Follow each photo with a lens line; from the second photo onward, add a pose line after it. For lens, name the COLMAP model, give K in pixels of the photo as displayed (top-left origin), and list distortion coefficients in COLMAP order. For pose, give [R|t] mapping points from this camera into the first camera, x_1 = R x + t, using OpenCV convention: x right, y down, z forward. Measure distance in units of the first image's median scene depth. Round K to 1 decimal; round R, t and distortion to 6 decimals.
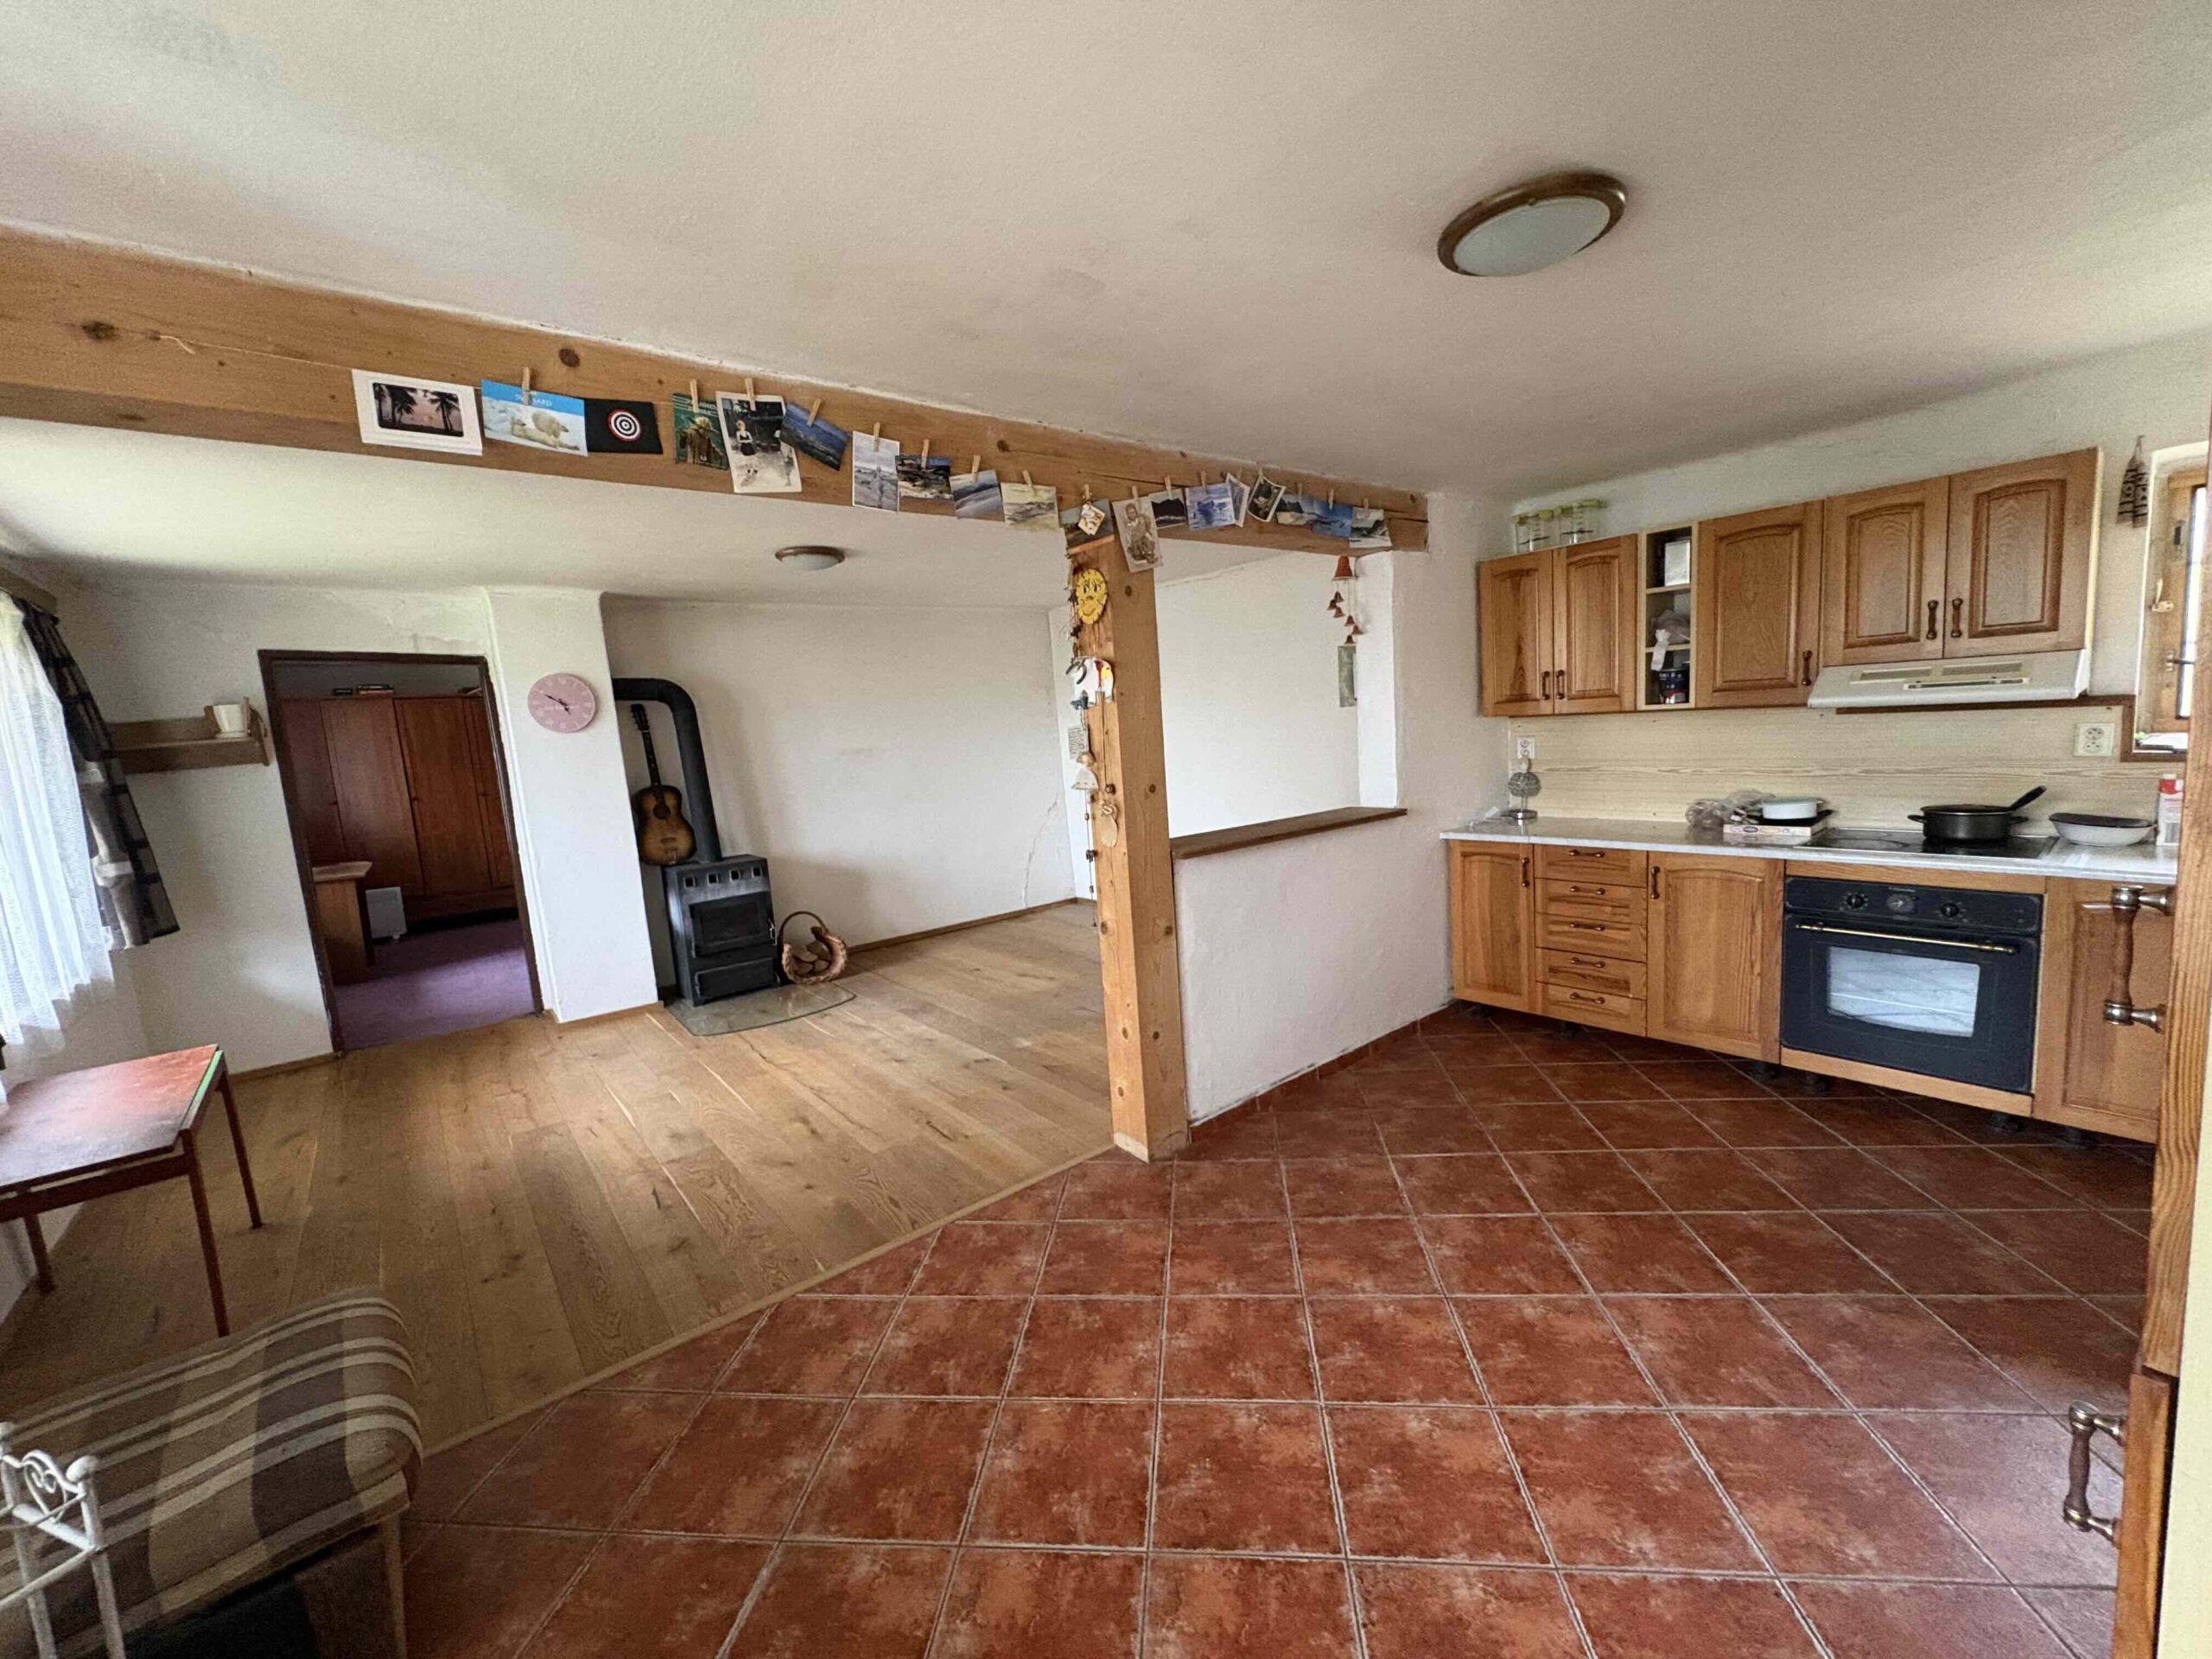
lens RADIAL K [[884.0, 0, 1105.4], [0, 884.0, 821.5], [0, 0, 1]] dist [0.002807, 0.000183]
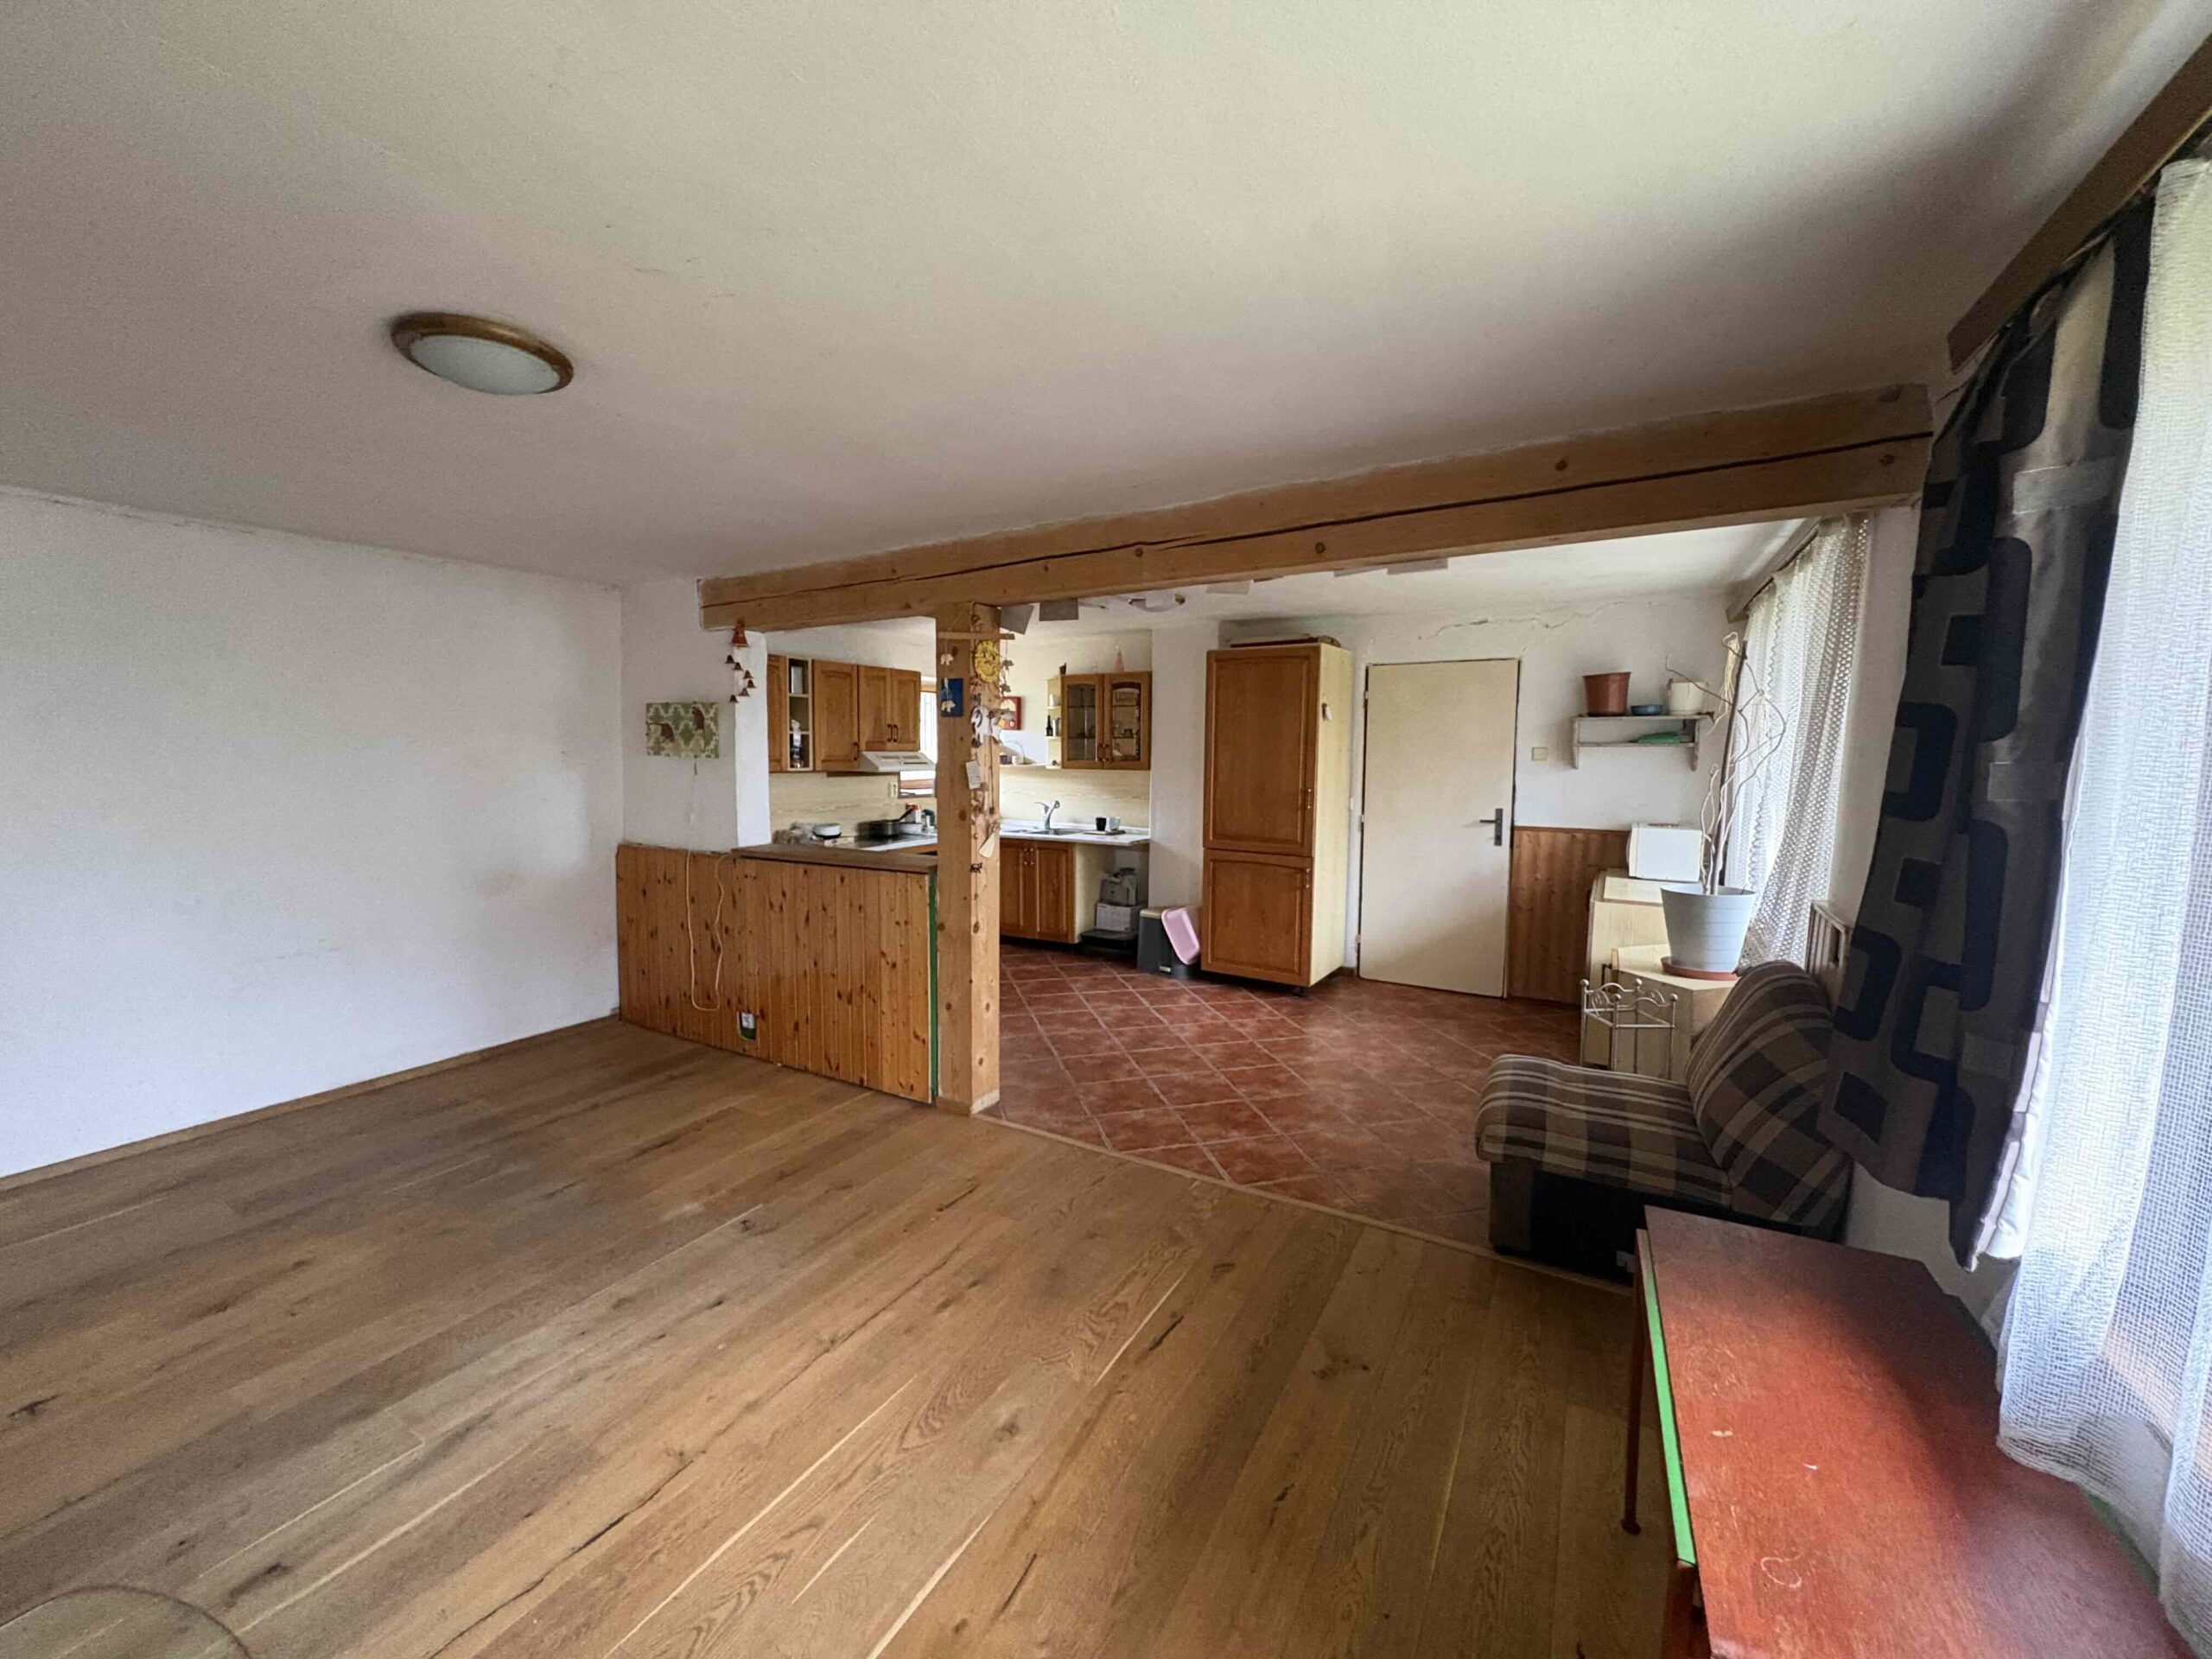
lens RADIAL K [[884.0, 0, 1102.5], [0, 884.0, 828.1], [0, 0, 1]] dist [0.002807, 0.000183]
pose [[-0.359261, -0.019332, 0.933037, -1.050883], [0.126010, 0.989625, 0.069024, -0.068808], [-0.924691, 0.142369, -0.353098, 1.098189]]
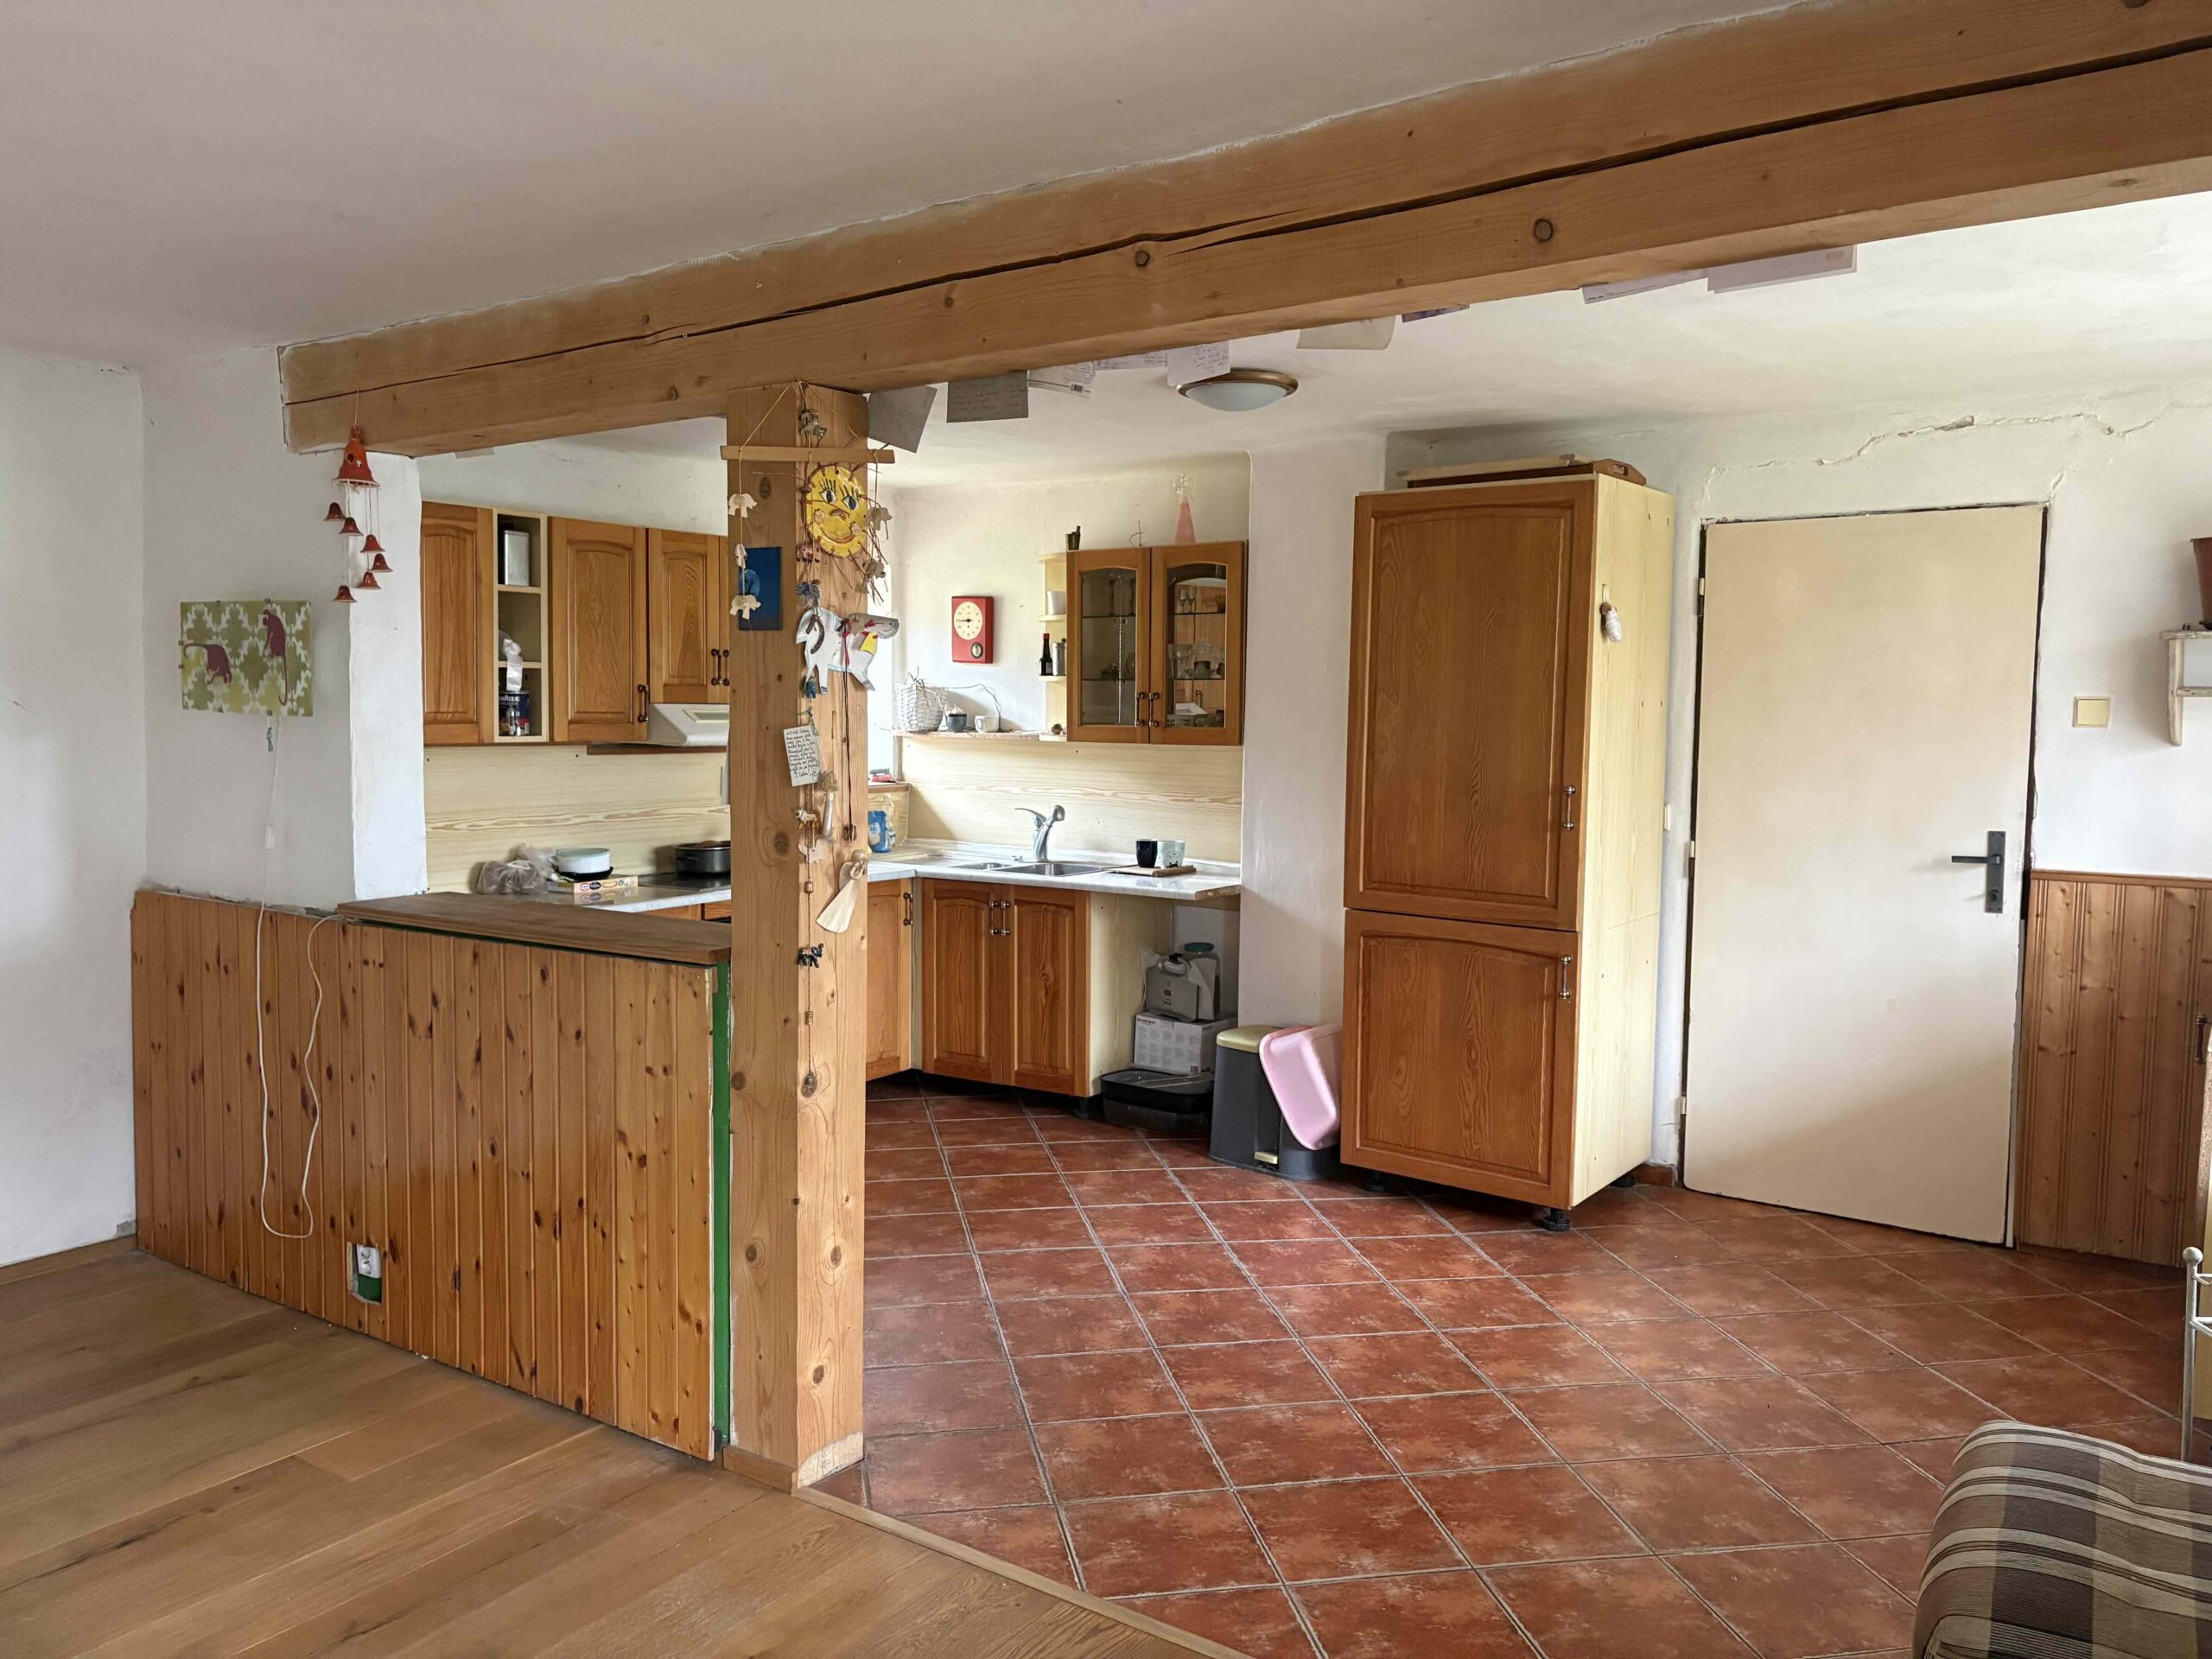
lens RADIAL K [[1676.2, 0, 1093.0], [0, 1676.2, 837.5], [0, 0, 1]] dist [0.051174, -0.042763]
pose [[-0.287043, -0.015115, 0.957798, -0.946769], [0.121455, 0.991232, 0.052042, -0.062131], [-0.950187, 0.131268, -0.282691, 0.975868]]
